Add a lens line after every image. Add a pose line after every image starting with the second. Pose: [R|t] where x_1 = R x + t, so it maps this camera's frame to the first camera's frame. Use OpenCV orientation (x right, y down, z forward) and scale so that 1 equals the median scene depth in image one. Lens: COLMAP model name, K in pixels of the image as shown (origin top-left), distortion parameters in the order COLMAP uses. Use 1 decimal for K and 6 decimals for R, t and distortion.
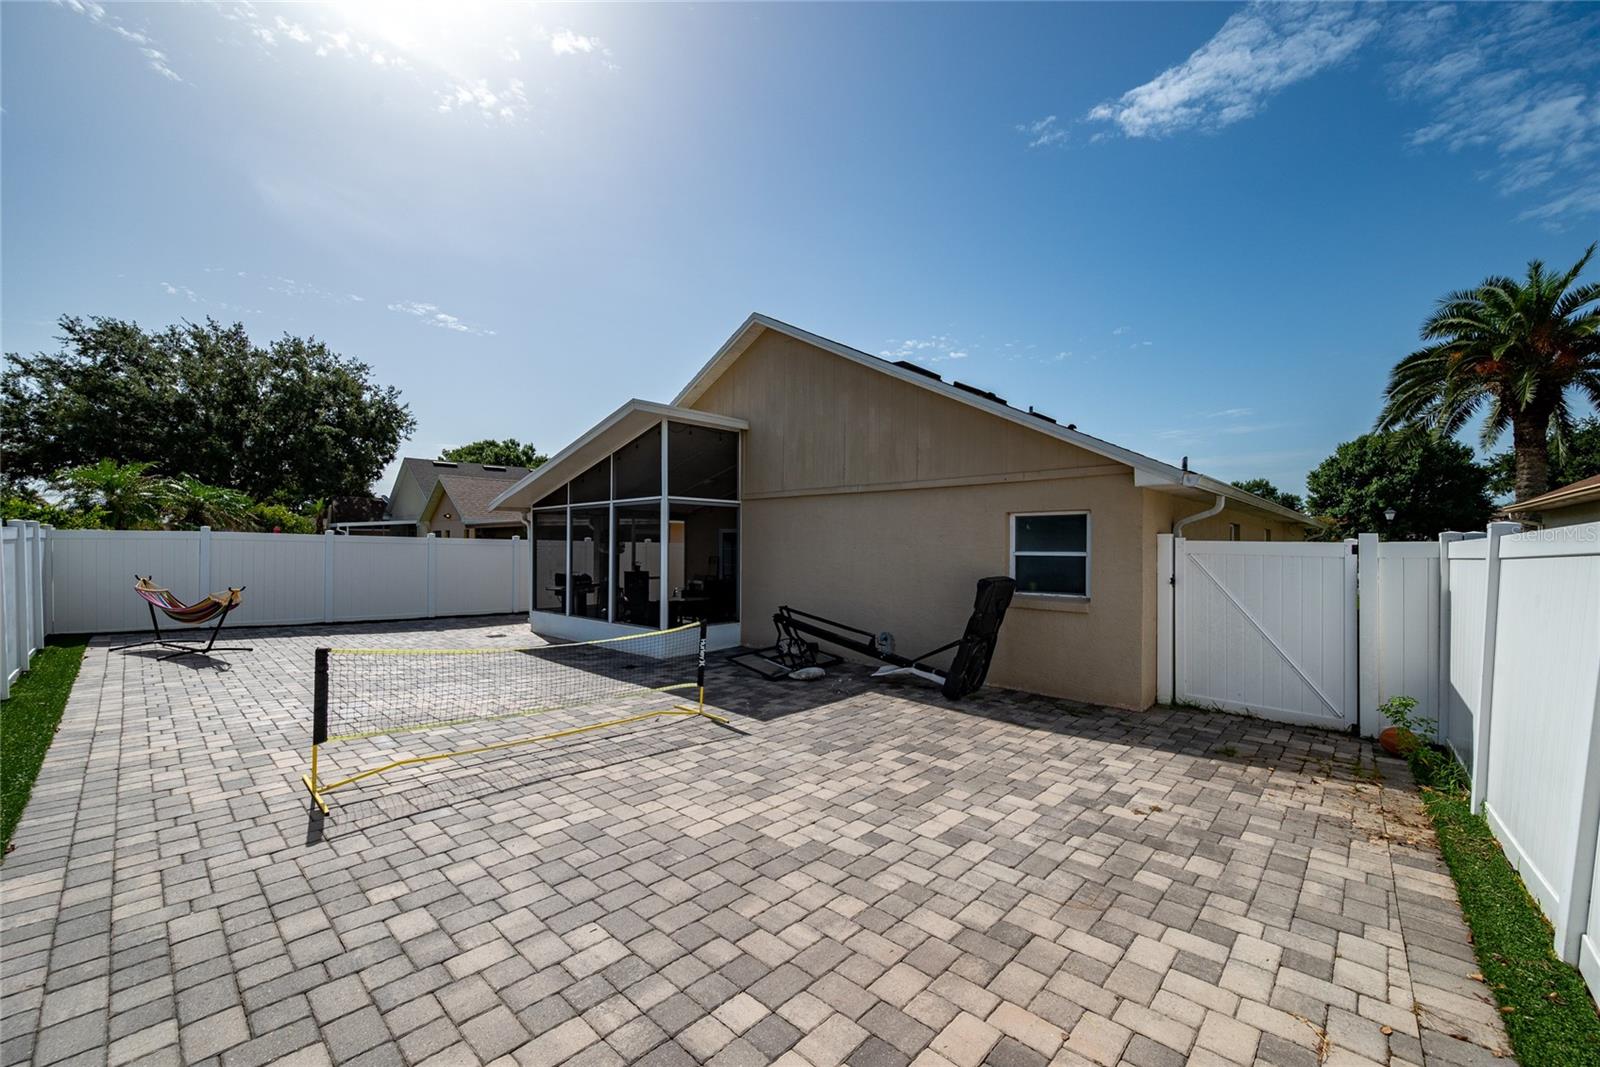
lens RADIAL K [[634.4, 0, 806.5], [0, 634.4, 538.1], [0, 0, 1]] dist [-0.001812, -0.000308]
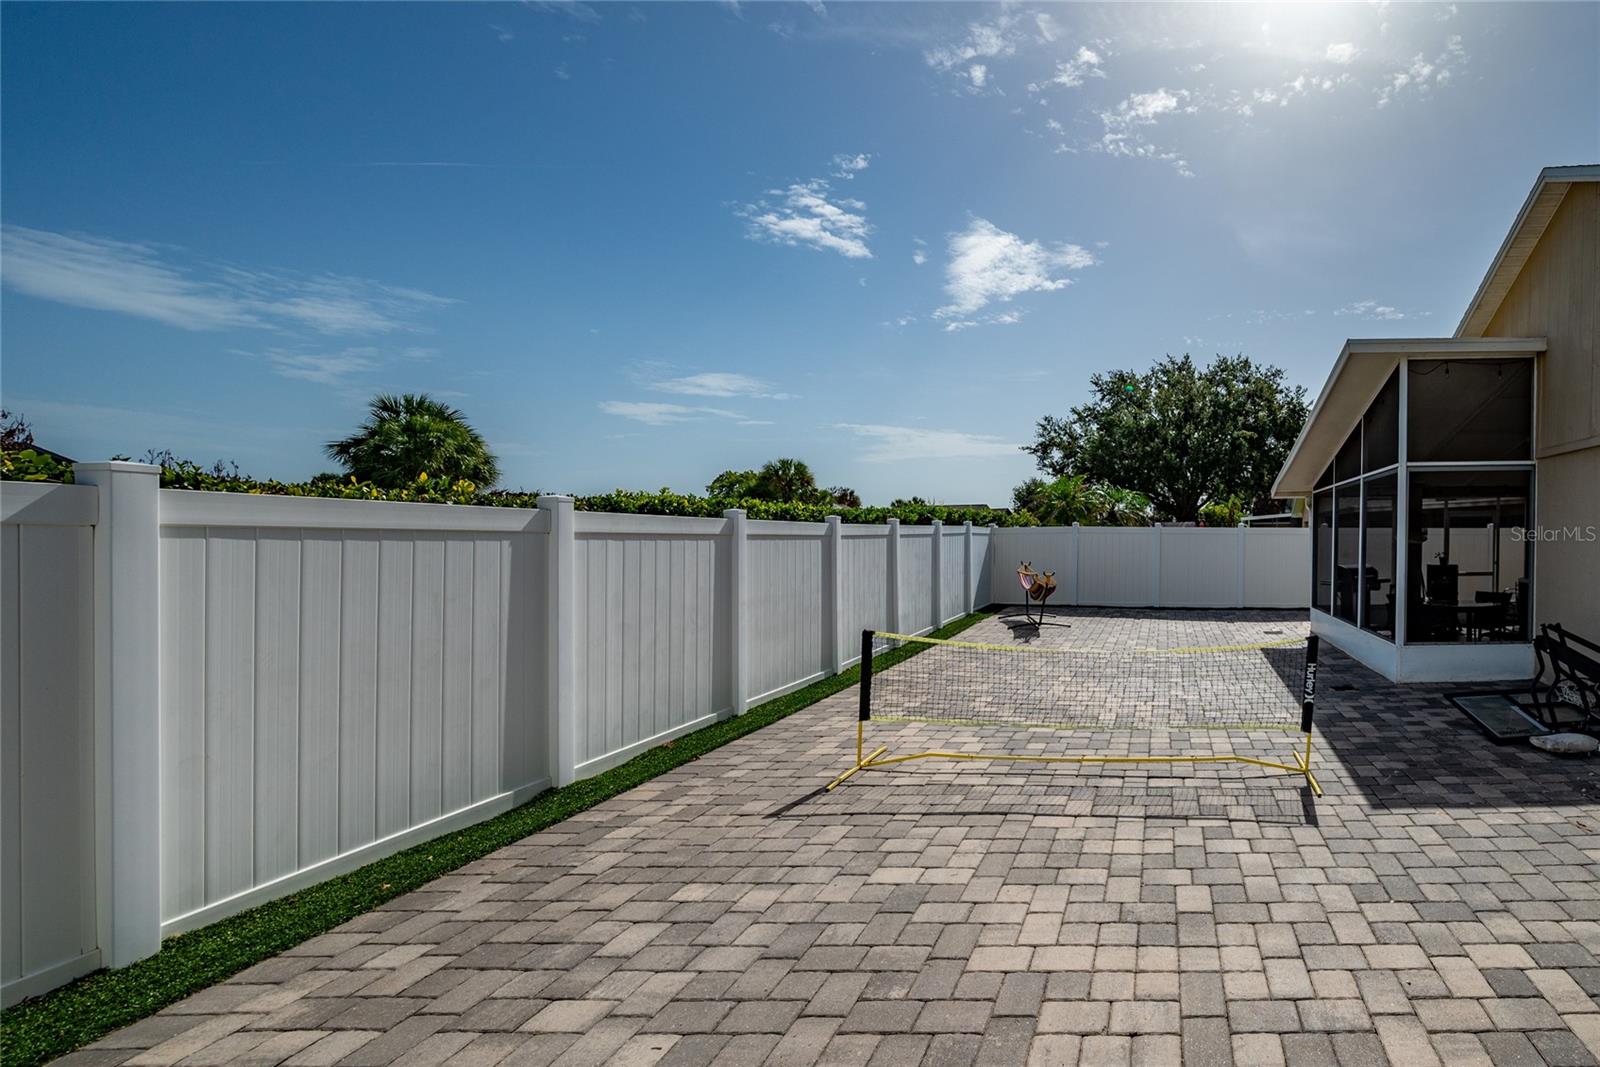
lens RADIAL K [[741.9, 0, 800.0], [0, 741.9, 533.5], [0, 0, 1]] dist [-0.010226, 0.000032]
pose [[0.676429, -0.011412, -0.736419, -0.325592], [0.022333, 0.999738, 0.005021, -0.020289], [0.736169, -0.019843, 0.676507, -0.451425]]
